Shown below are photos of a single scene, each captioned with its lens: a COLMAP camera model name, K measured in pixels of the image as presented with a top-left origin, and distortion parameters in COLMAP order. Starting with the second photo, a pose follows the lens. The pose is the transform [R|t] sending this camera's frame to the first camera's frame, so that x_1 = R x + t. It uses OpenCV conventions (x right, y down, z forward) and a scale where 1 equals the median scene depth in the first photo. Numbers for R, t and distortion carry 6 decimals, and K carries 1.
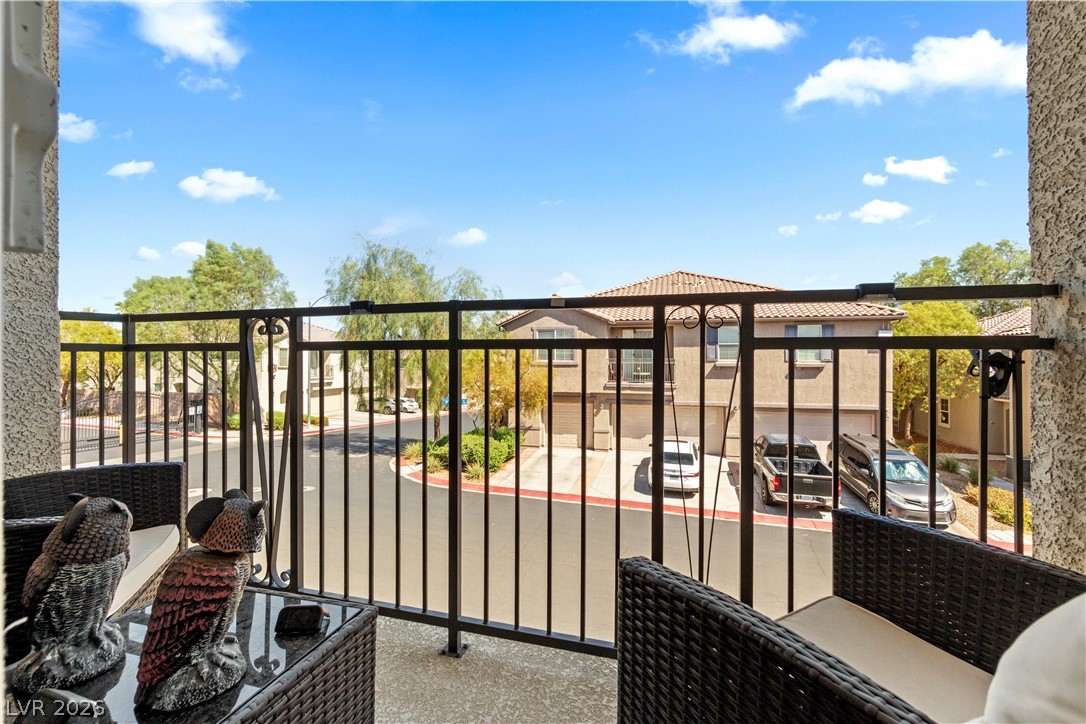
lens RADIAL K [[476.4, 0, 537.1], [0, 476.4, 360.0], [0, 0, 1]] dist [-0.002223, -0.000001]
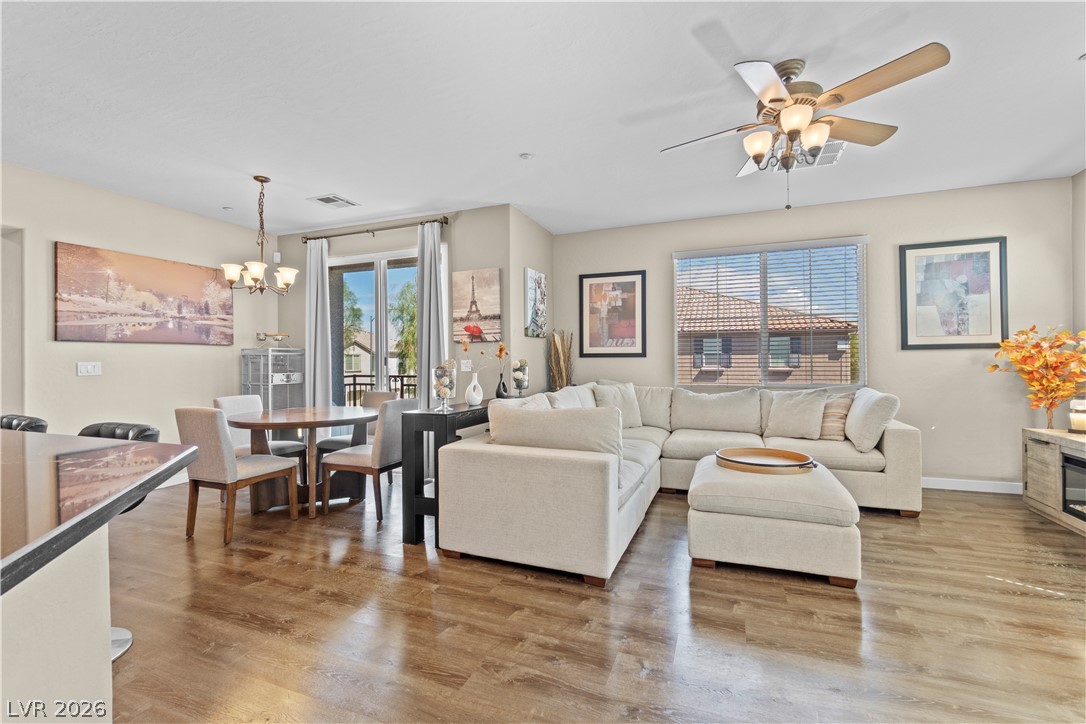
lens RADIAL K [[473.7, 0, 539.7], [0, 473.7, 358.9], [0, 0, 1]] dist [-0.003493, 0.000382]
pose [[0.995276, -0.008333, -0.096726, 0.102028], [0.008143, 0.999964, -0.002353, -0.023124], [0.096742, 0.001555, 0.995308, -0.283862]]
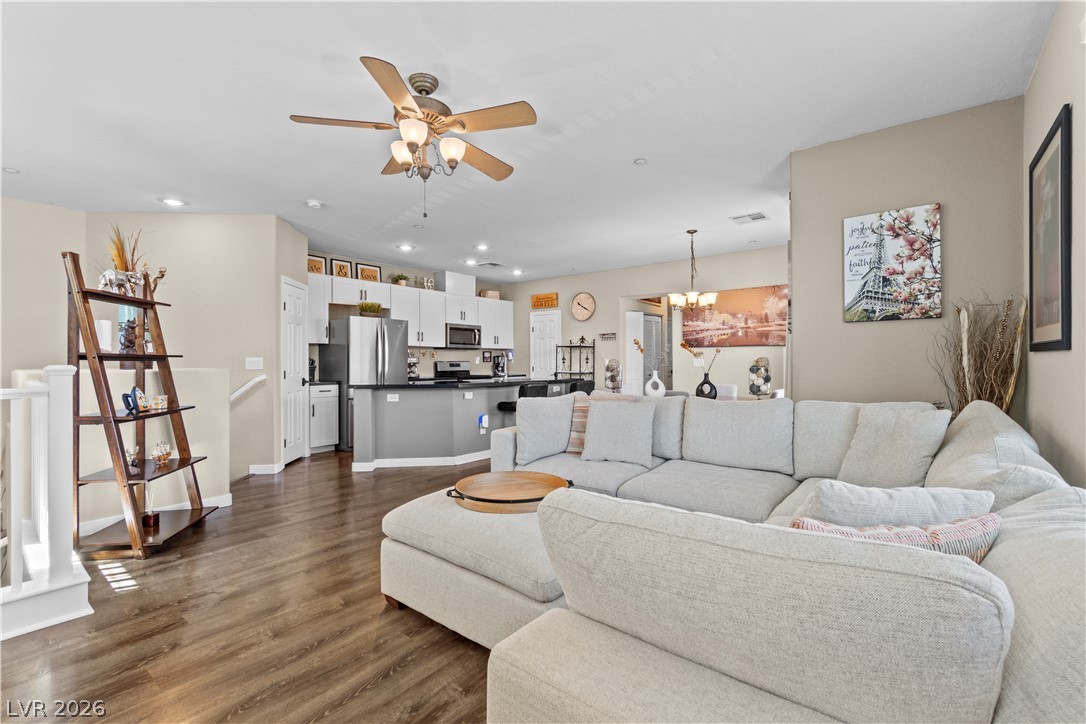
lens RADIAL K [[473.7, 0, 539.7], [0, 473.7, 358.9], [0, 0, 1]] dist [-0.003493, 0.000382]
pose [[-0.386002, -0.003473, -0.922492, 0.297583], [0.003737, 0.999979, -0.005329, -0.022188], [0.922490, -0.005505, -0.385981, -0.030644]]
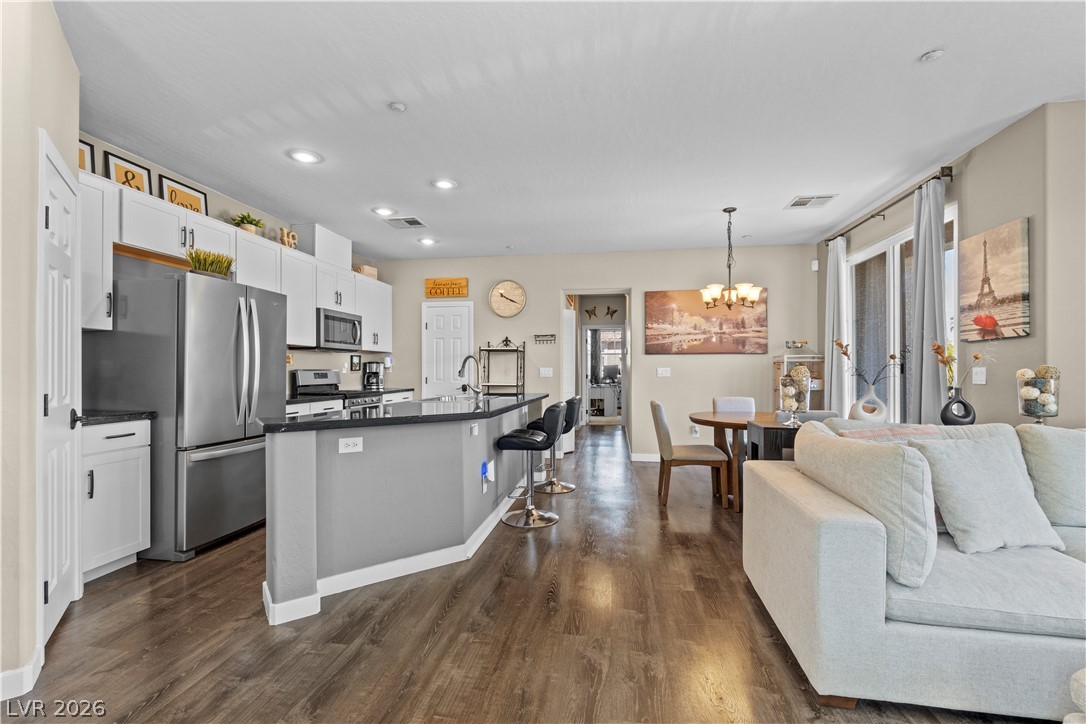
lens RADIAL K [[474.6, 0, 537.3], [0, 474.6, 366.3], [0, 0, 1]] dist [-0.001647, 0.000007]
pose [[0.119264, -0.007049, -0.992838, 0.200774], [0.000471, 0.999975, -0.007043, -0.022519], [0.992862, 0.000372, 0.119264, -0.204671]]
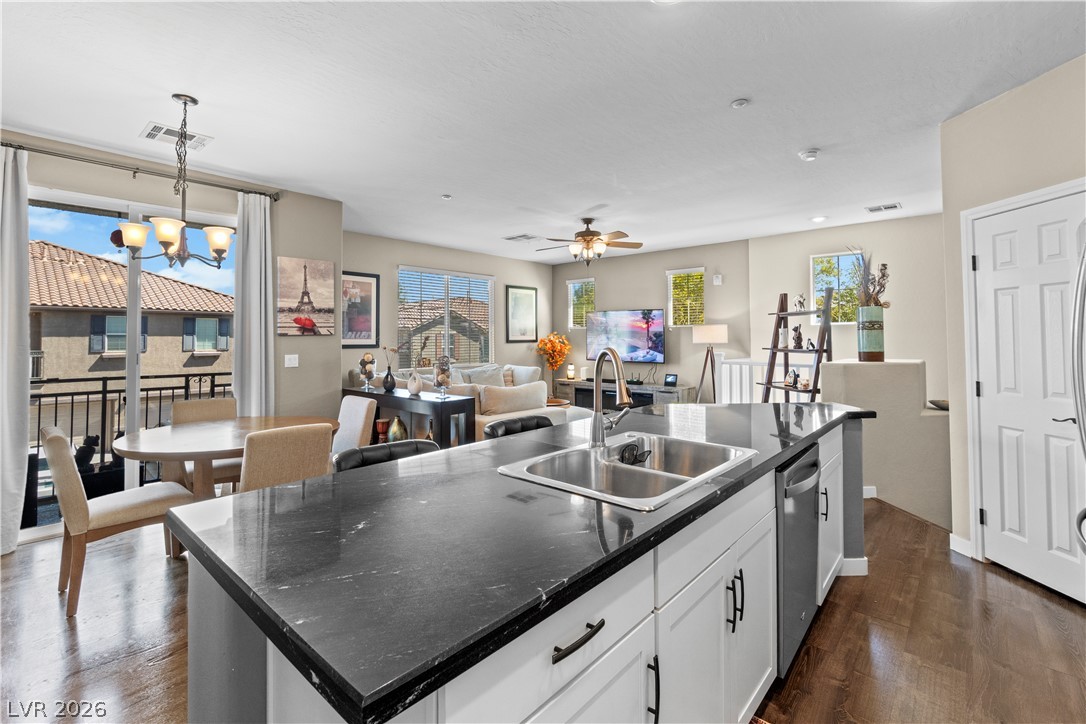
lens RADIAL K [[488.8, 0, 539.0], [0, 488.8, 324.4], [0, 0, 1]] dist [-0.002834, 0.000083]
pose [[0.430225, 0.022624, 0.902438, -0.156476], [0.001909, 0.999661, -0.025971, -0.032922], [-0.902720, 0.012896, 0.430036, -0.242886]]
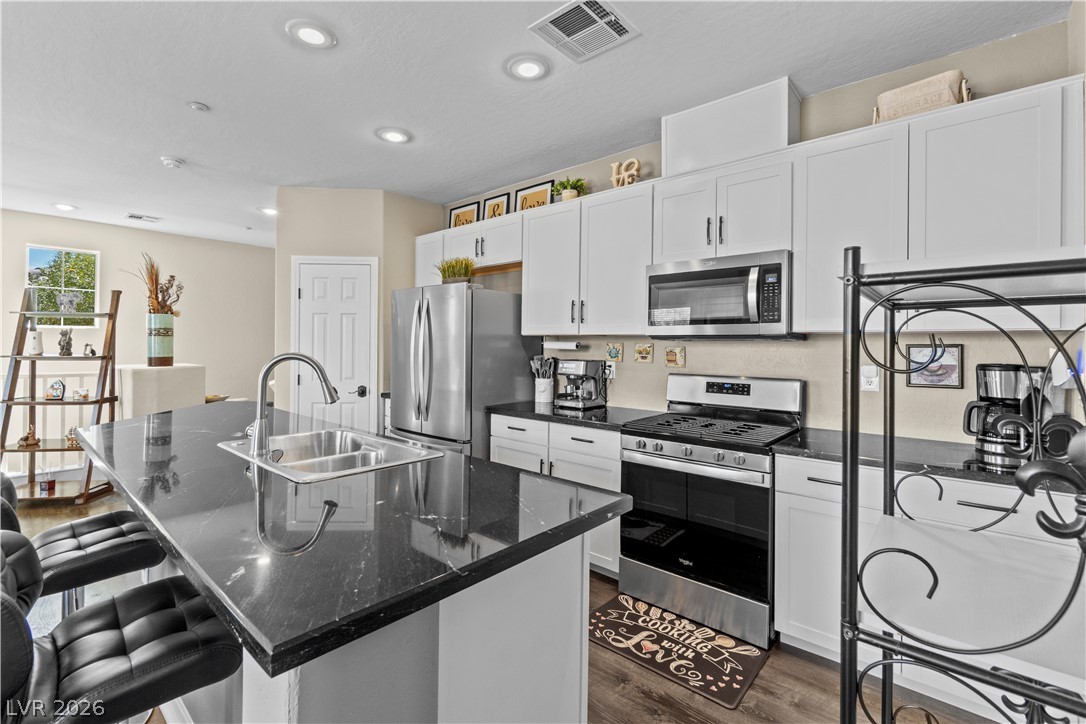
lens RADIAL K [[481.5, 0, 533.5], [0, 481.5, 345.4], [0, 0, 1]] dist [-0.001985, -0.000448]
pose [[-0.904118, -0.007059, 0.427224, -0.150432], [-0.009471, 0.999949, -0.003522, -0.032297], [-0.427177, -0.007231, -0.904139, -0.131954]]
